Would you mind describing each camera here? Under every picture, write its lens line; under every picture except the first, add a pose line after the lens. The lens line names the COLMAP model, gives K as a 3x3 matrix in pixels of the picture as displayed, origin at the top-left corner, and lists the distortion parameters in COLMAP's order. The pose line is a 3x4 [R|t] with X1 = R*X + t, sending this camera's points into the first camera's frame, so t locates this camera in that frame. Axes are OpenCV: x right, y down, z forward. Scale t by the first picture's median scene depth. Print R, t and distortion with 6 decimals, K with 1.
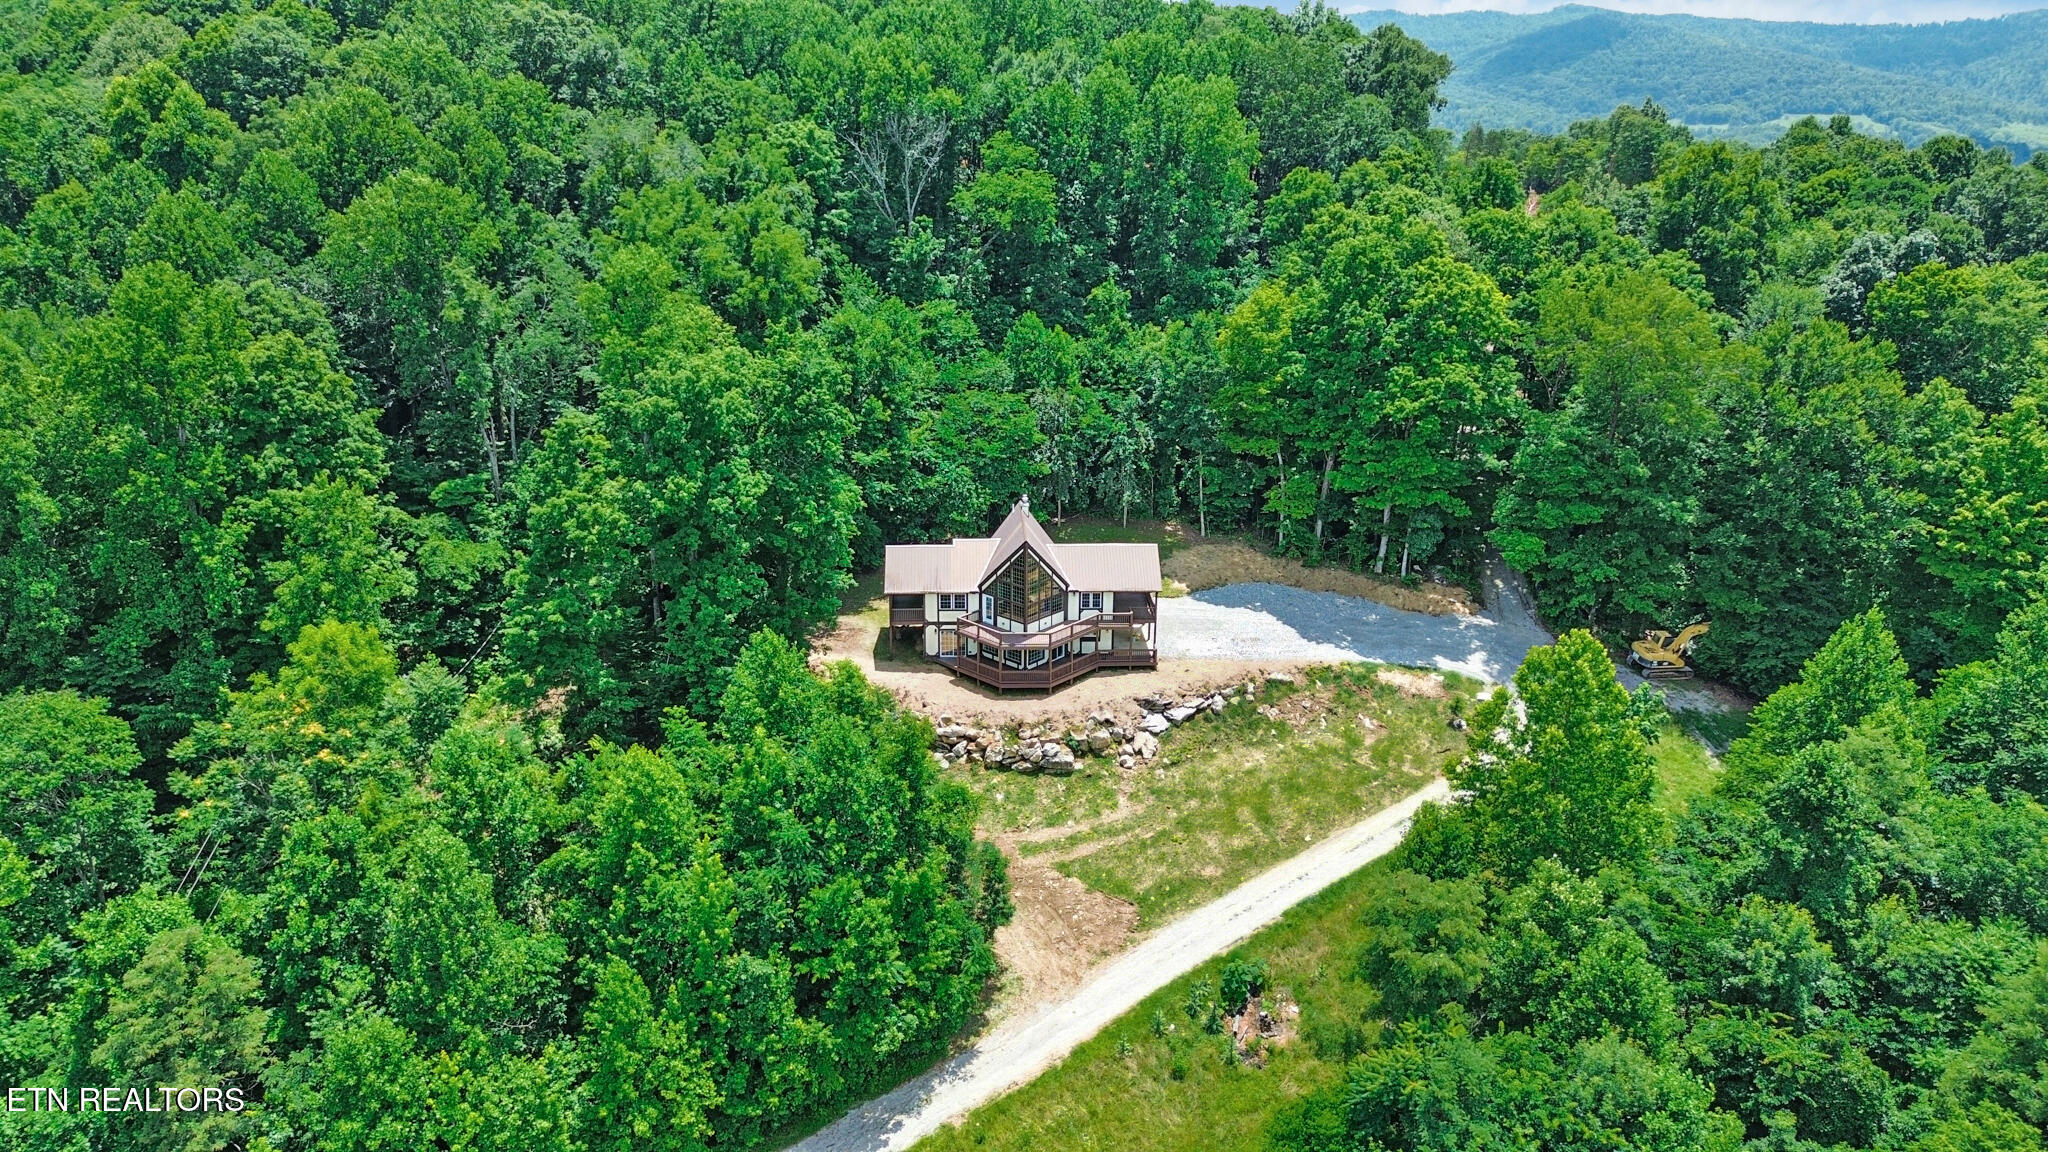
lens RADIAL K [[1452.3, 0, 1024.0], [0, 1452.3, 576.0], [0, 0, 1]] dist [0.050866, -0.057738]
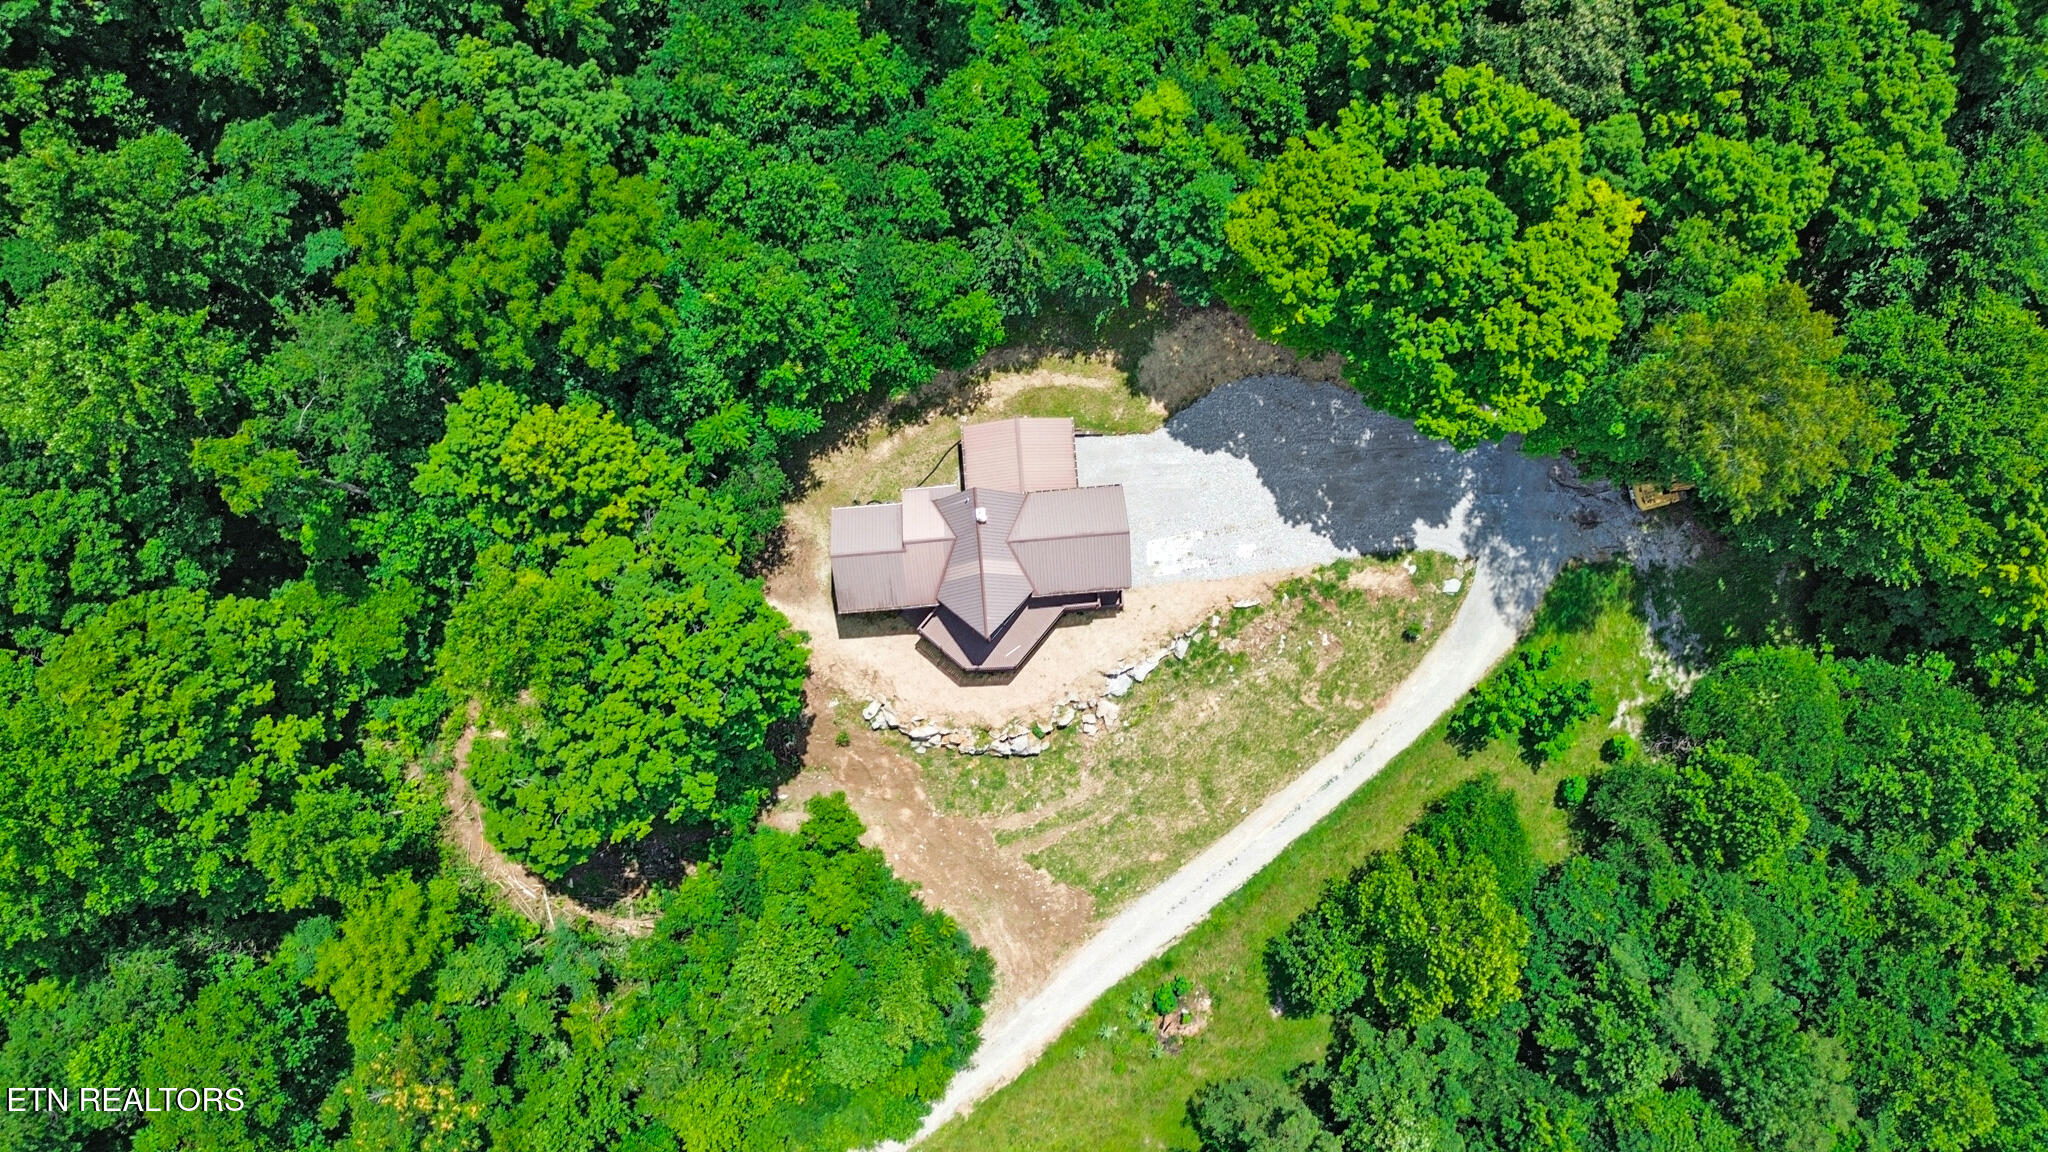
lens RADIAL K [[1452.3, 0, 1024.0], [0, 1452.3, 576.0], [0, 0, 1]] dist [0.050866, -0.057738]
pose [[0.999141, -0.041419, -0.001584, 0.027466], [0.019636, 0.439333, 0.898110, -0.864015], [-0.036503, -0.897369, 0.439769, 0.608457]]
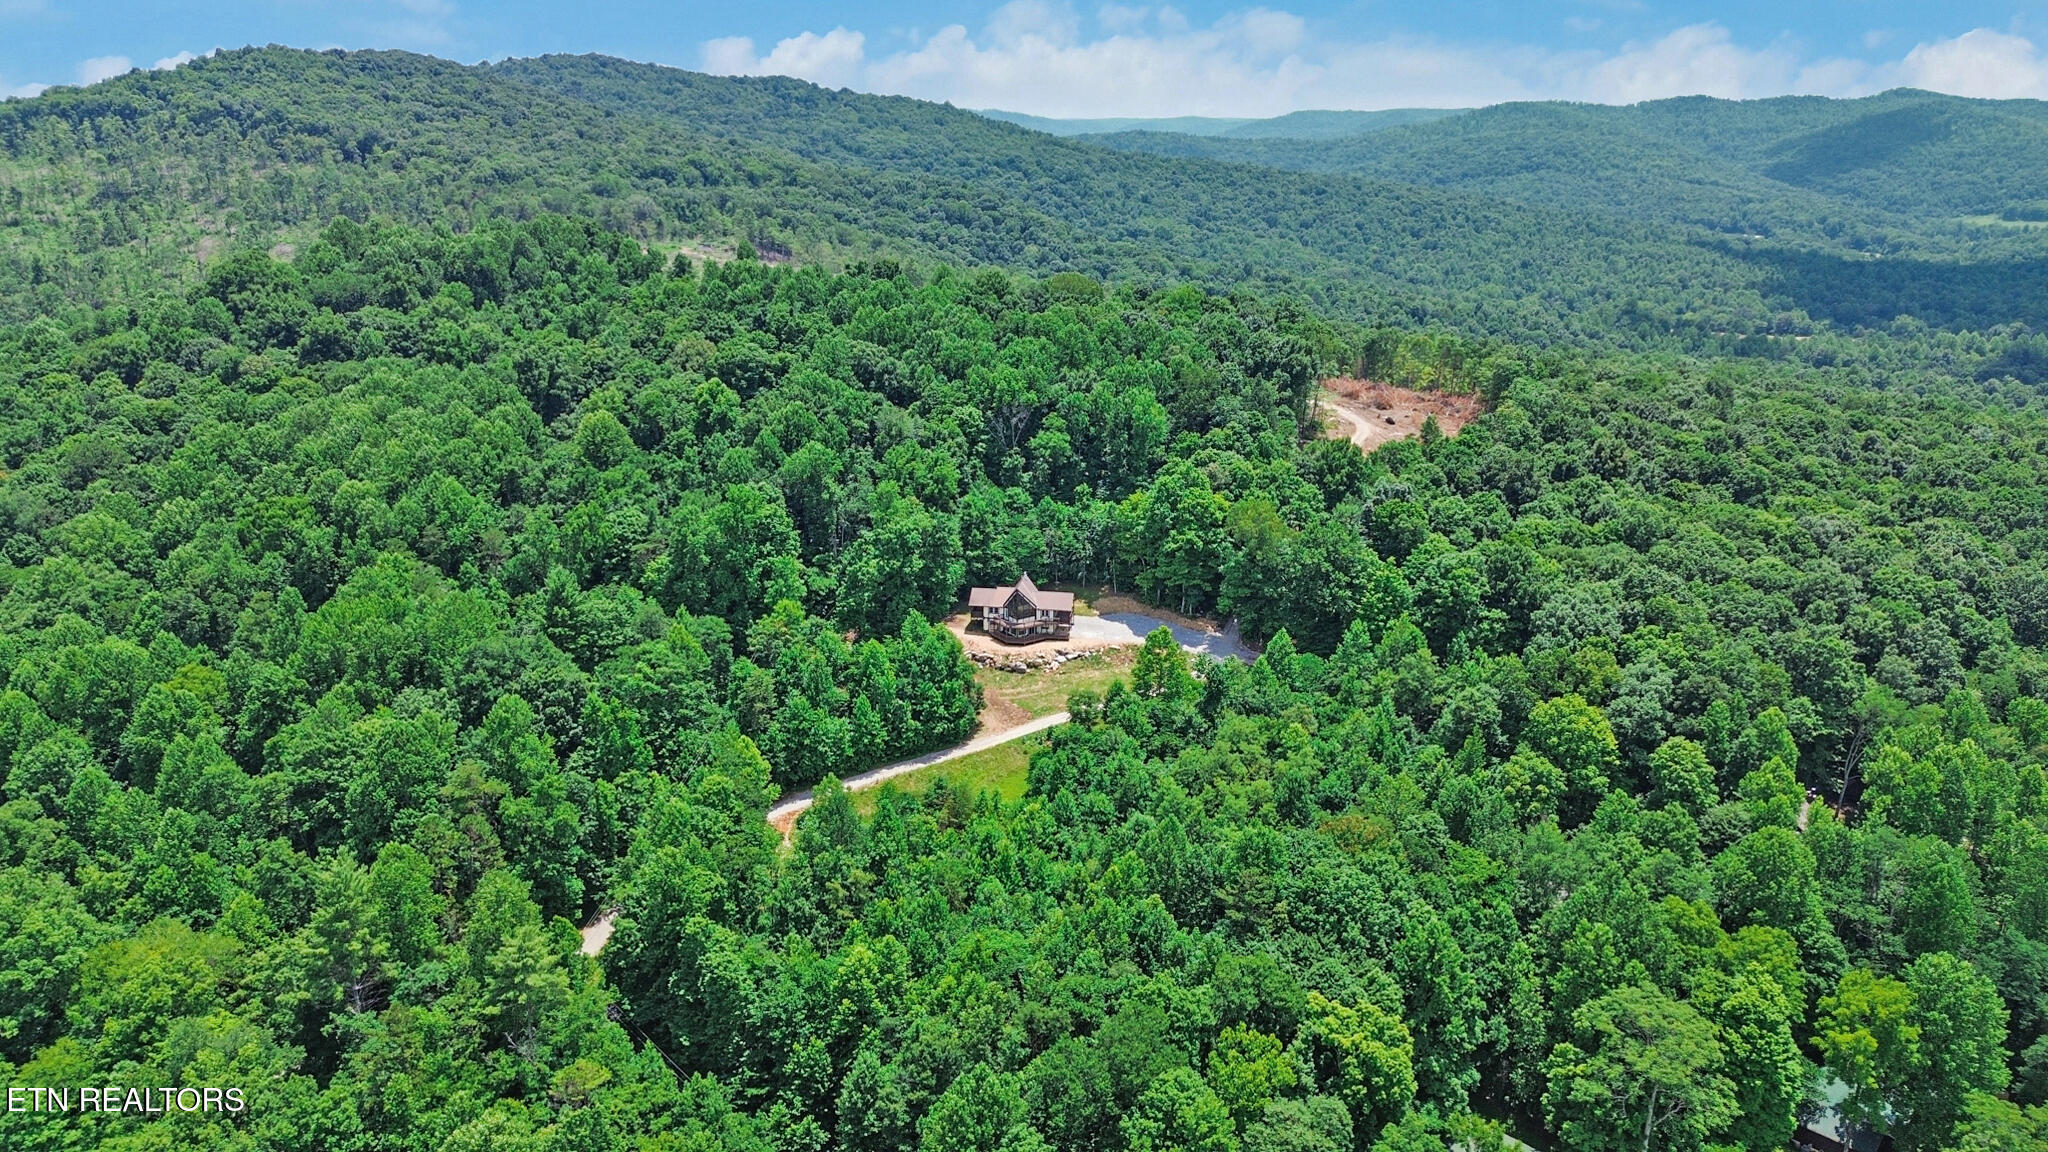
lens RADIAL K [[1452.3, 0, 1024.0], [0, 1452.3, 576.0], [0, 0, 1]] dist [0.050866, -0.057738]
pose [[0.979240, 0.057061, -0.194506, 0.535890], [-0.064945, 0.997296, -0.034394, 0.044345], [0.192018, 0.046312, 0.980298, -1.660759]]
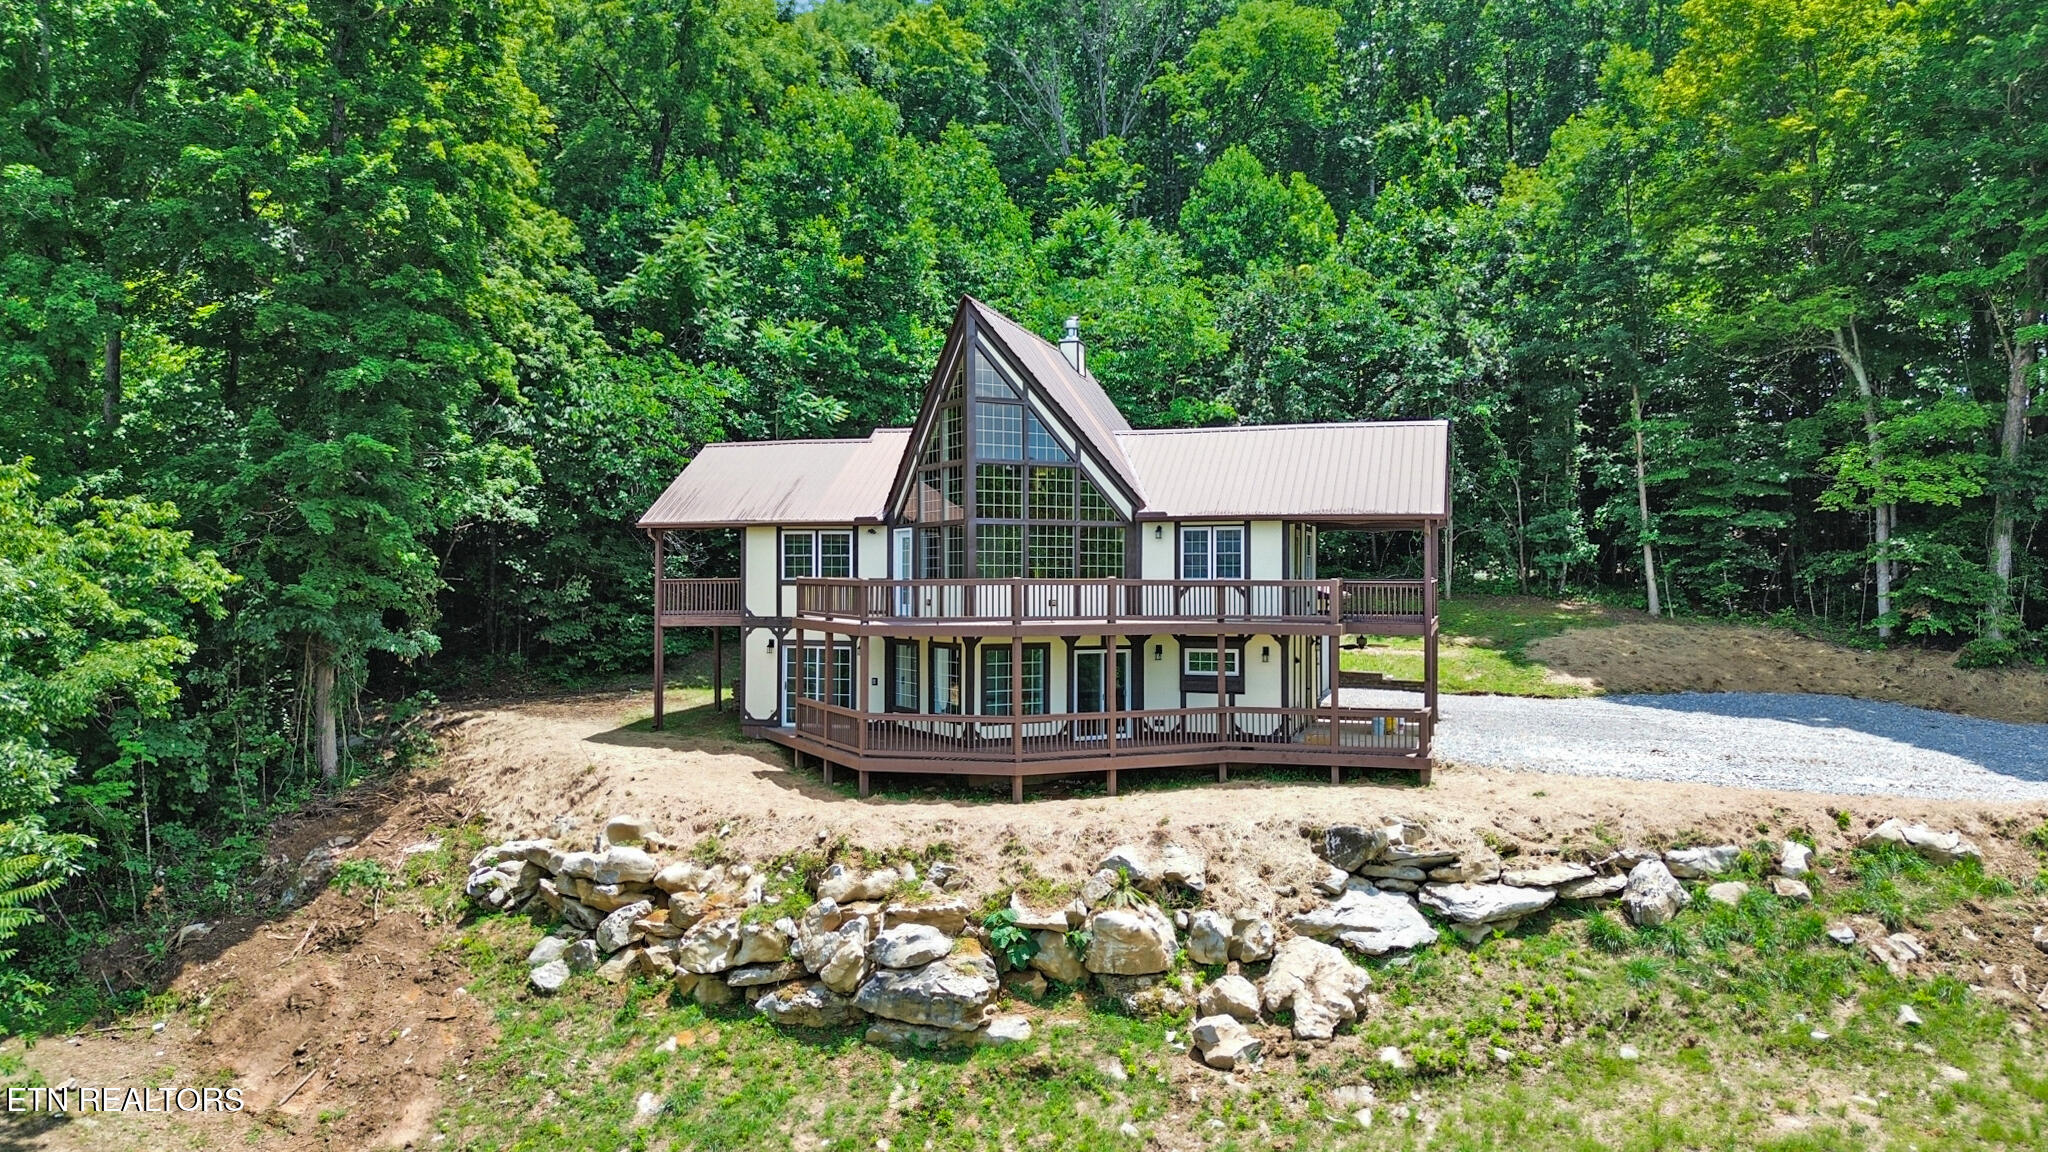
lens RADIAL K [[1452.3, 0, 1024.0], [0, 1452.3, 576.0], [0, 0, 1]] dist [0.050866, -0.057738]
pose [[0.940829, -0.009474, -0.338750, 0.118663], [-0.104585, 0.942697, -0.316836, 0.130734], [0.322340, 0.333517, 0.885925, 0.724502]]
